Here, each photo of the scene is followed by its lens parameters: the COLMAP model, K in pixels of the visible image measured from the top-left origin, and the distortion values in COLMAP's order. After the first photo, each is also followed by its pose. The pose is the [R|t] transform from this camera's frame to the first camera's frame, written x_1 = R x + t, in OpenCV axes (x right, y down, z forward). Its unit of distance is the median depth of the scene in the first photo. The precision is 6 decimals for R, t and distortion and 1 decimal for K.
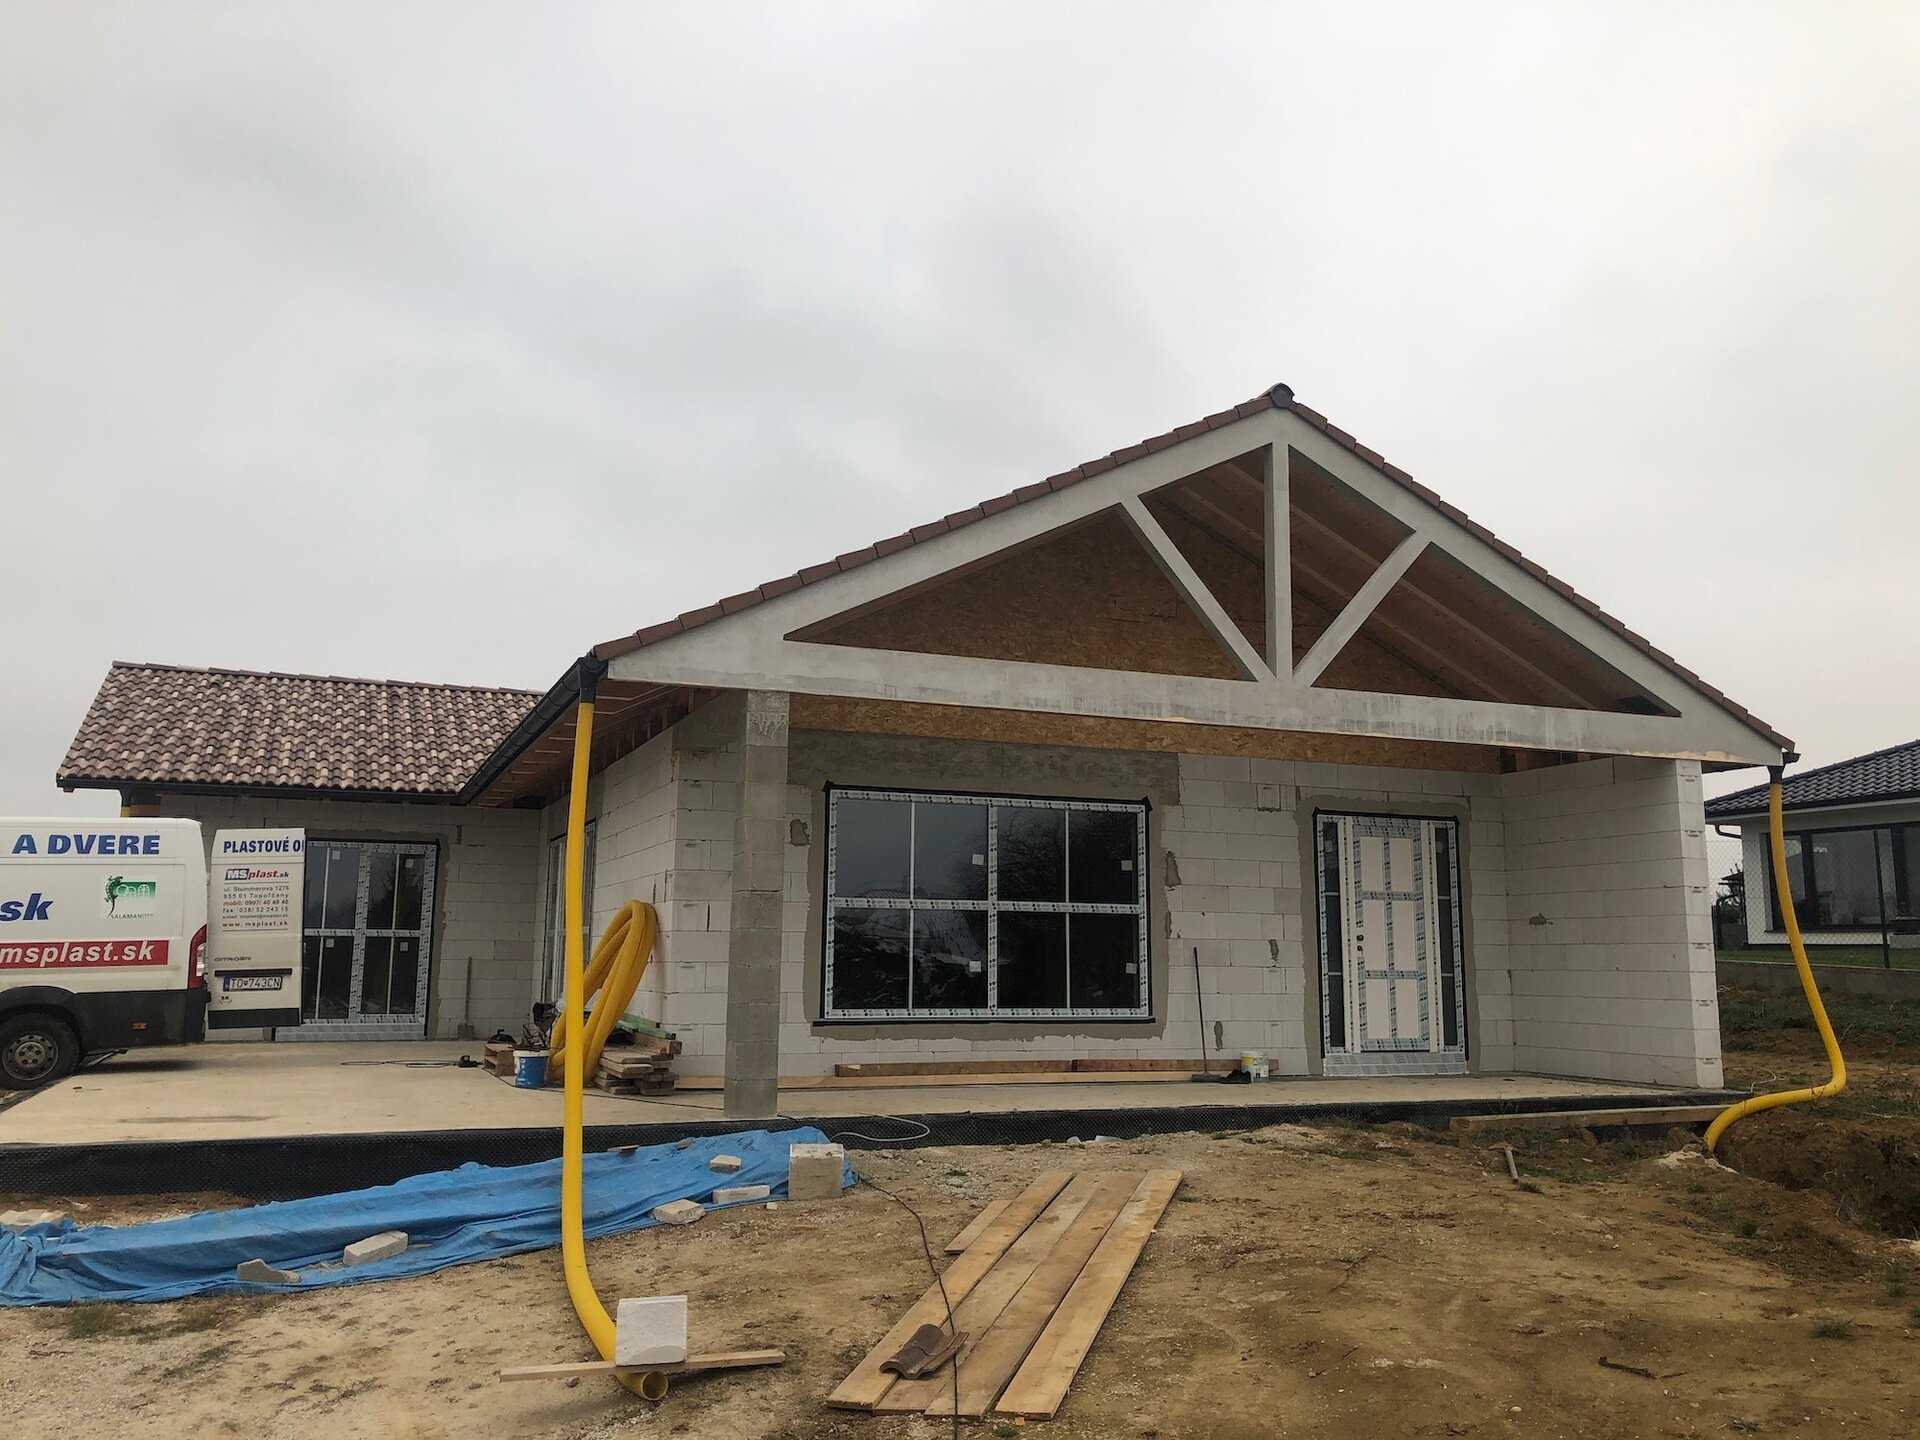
lens RADIAL K [[1569.2, 0, 976.5], [0, 1569.2, 715.0], [0, 0, 1]] dist [0.030697, -0.037191]
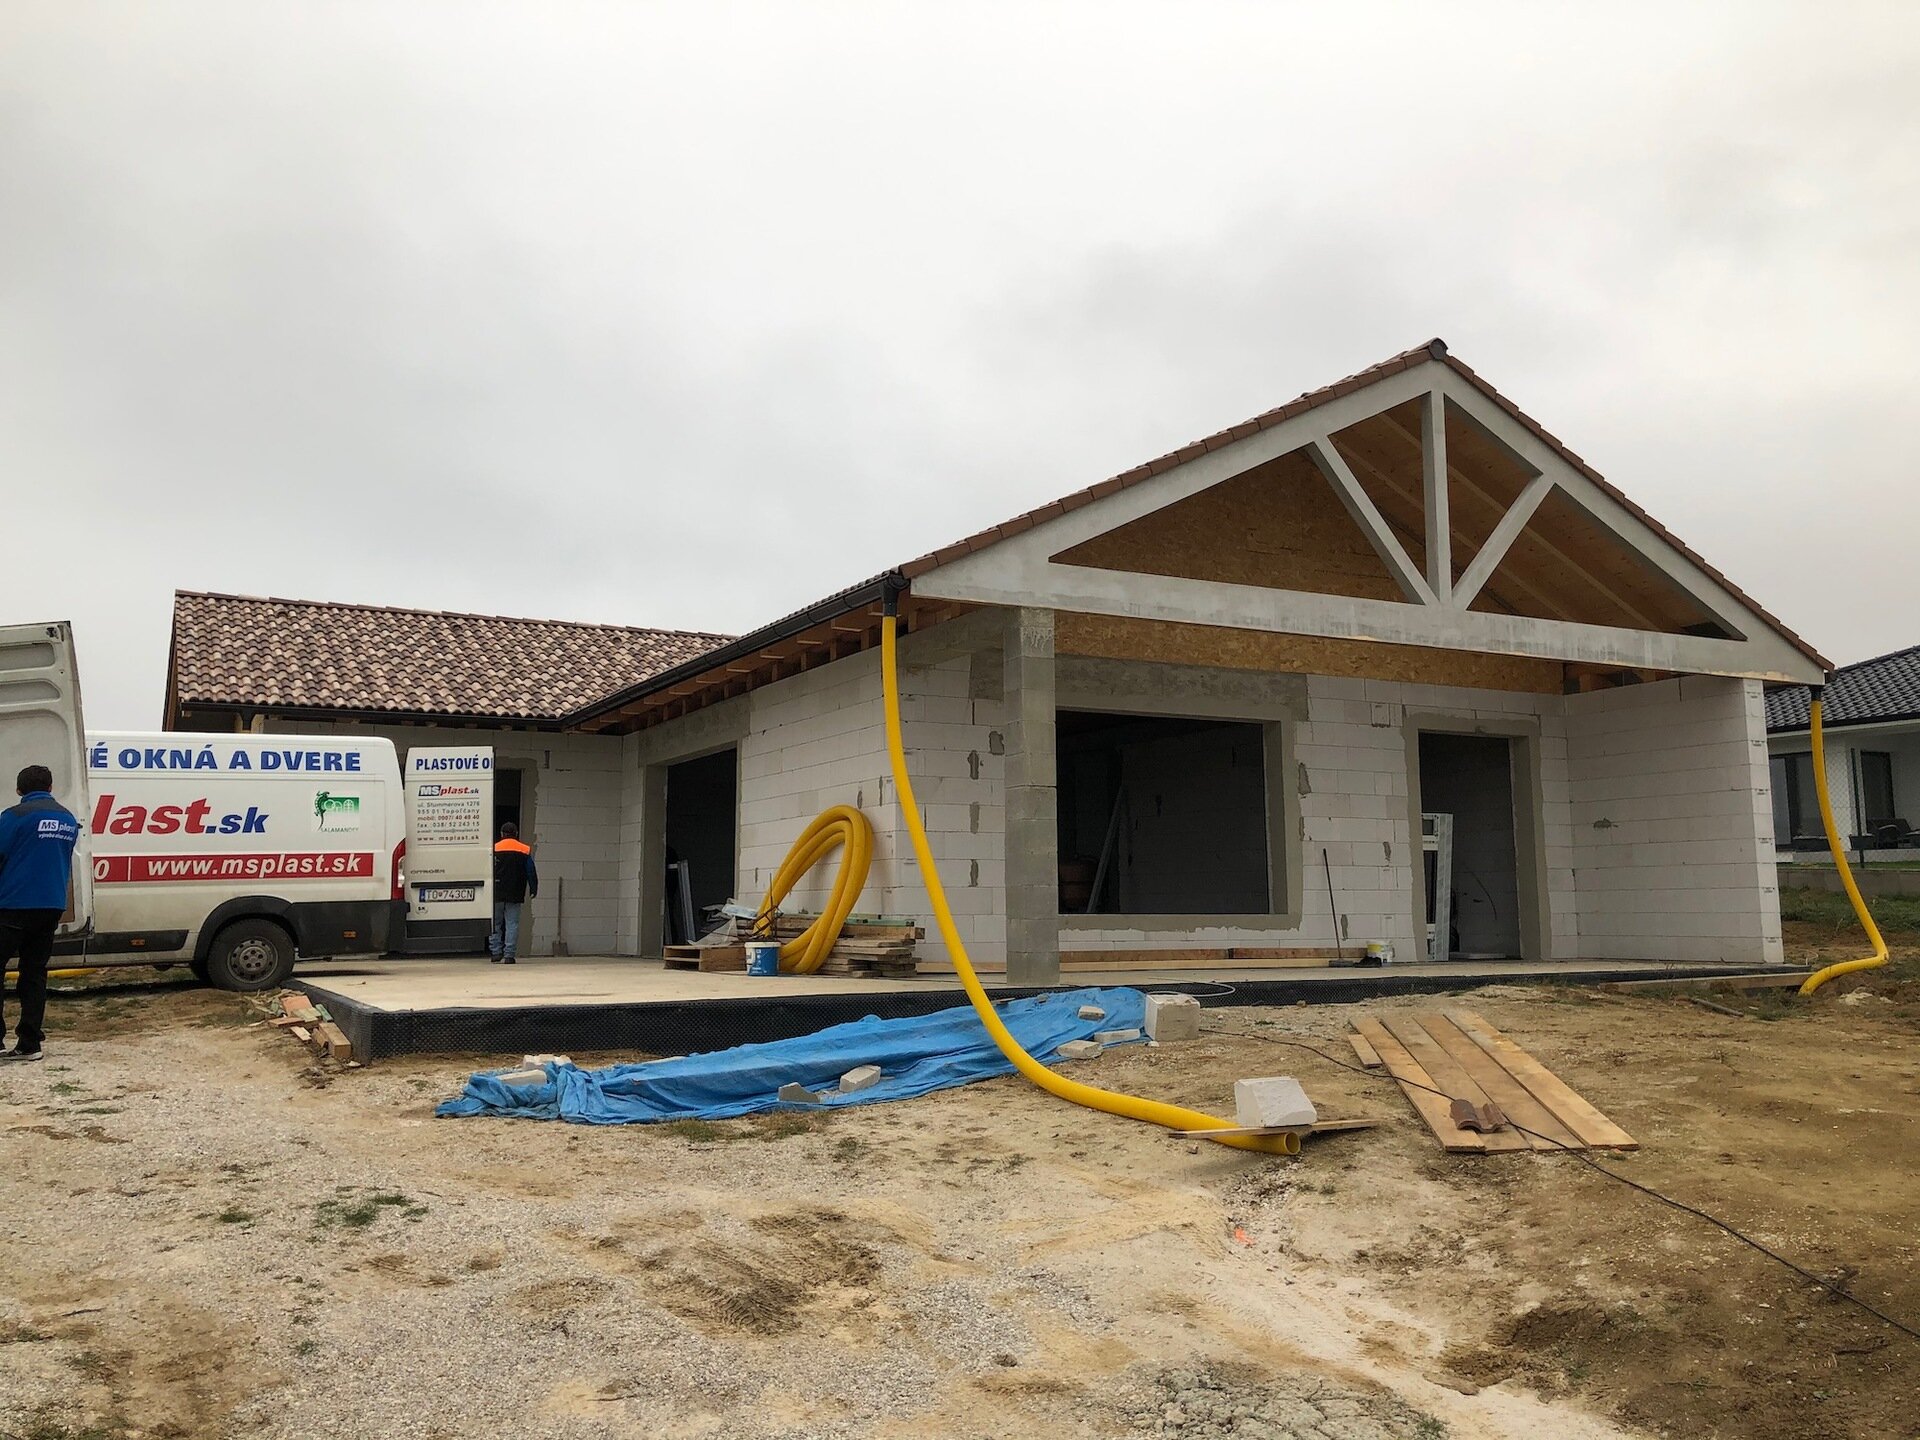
lens RADIAL K [[1569.2, 0, 987.3], [0, 1569.2, 721.9], [0, 0, 1]] dist [0.030697, -0.037191]
pose [[0.994597, -0.003335, 0.103756, -0.215891], [-0.000461, 0.999332, 0.036536, 0.018363], [-0.103809, -0.036386, 0.993931, -0.076051]]
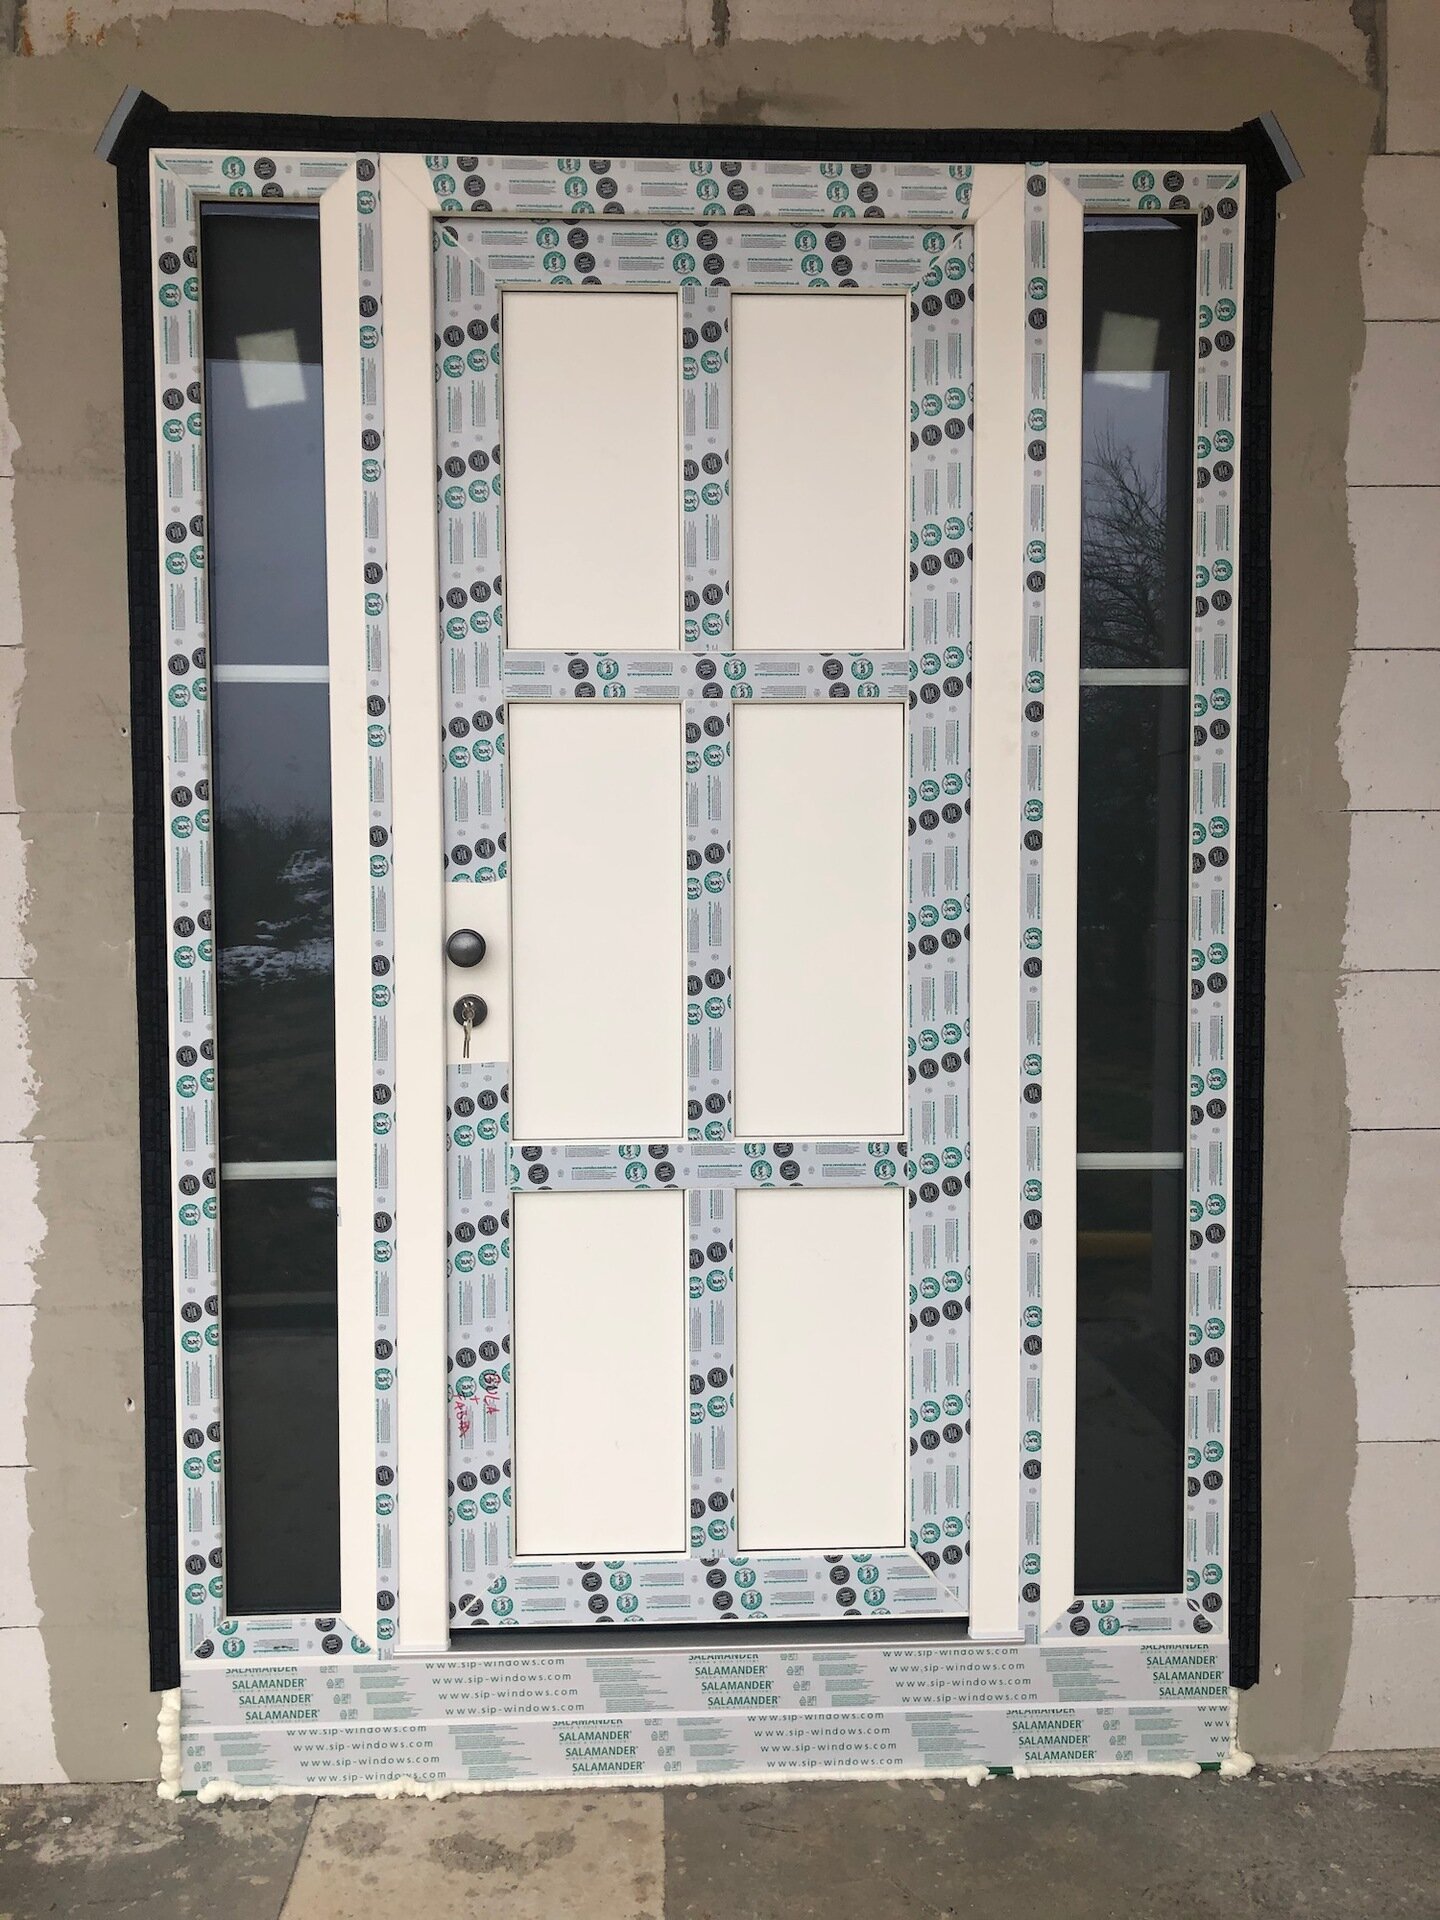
lens RADIAL K [[1569.2, 0, 633.4], [0, 1569.2, 917.2], [0, 0, 1]] dist [0.030697, -0.037191]
pose [[0.939644, 0.006133, -0.342098, 0.335392], [0.062315, 0.980050, 0.188729, 0.117908], [0.336430, -0.198656, 0.920516, 0.921990]]
